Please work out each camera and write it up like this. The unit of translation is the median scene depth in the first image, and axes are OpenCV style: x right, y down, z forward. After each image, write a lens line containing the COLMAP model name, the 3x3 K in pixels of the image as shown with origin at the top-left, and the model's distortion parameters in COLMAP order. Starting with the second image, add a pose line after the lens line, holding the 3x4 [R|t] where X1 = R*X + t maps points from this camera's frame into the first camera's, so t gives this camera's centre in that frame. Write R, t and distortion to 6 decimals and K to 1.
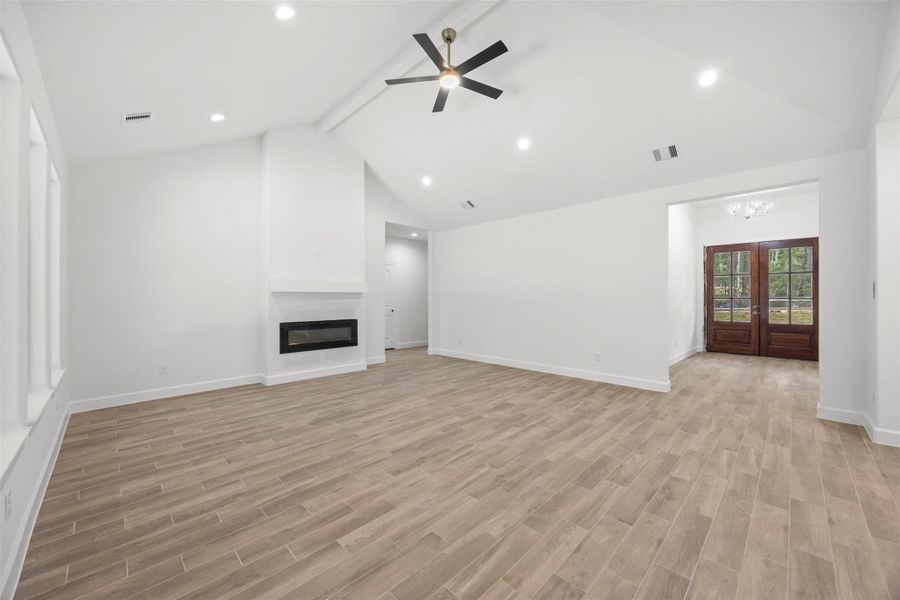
lens RADIAL K [[343.6, 0, 457.2], [0, 343.6, 302.3], [0, 0, 1]] dist [-0.001088, 0.000164]
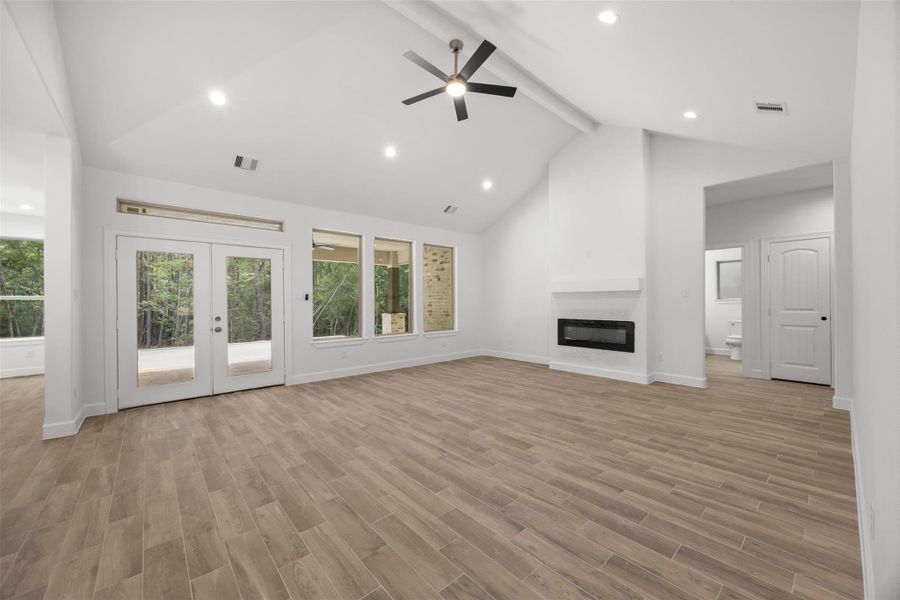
lens RADIAL K [[343.6, 0, 452.9], [0, 343.6, 301.4], [0, 0, 1]] dist [-0.001088, 0.000164]
pose [[-0.068778, 0.003755, -0.997625, 1.088920], [-0.003960, 0.999984, 0.004037, -0.004729], [0.997624, 0.004228, -0.068762, 1.125721]]
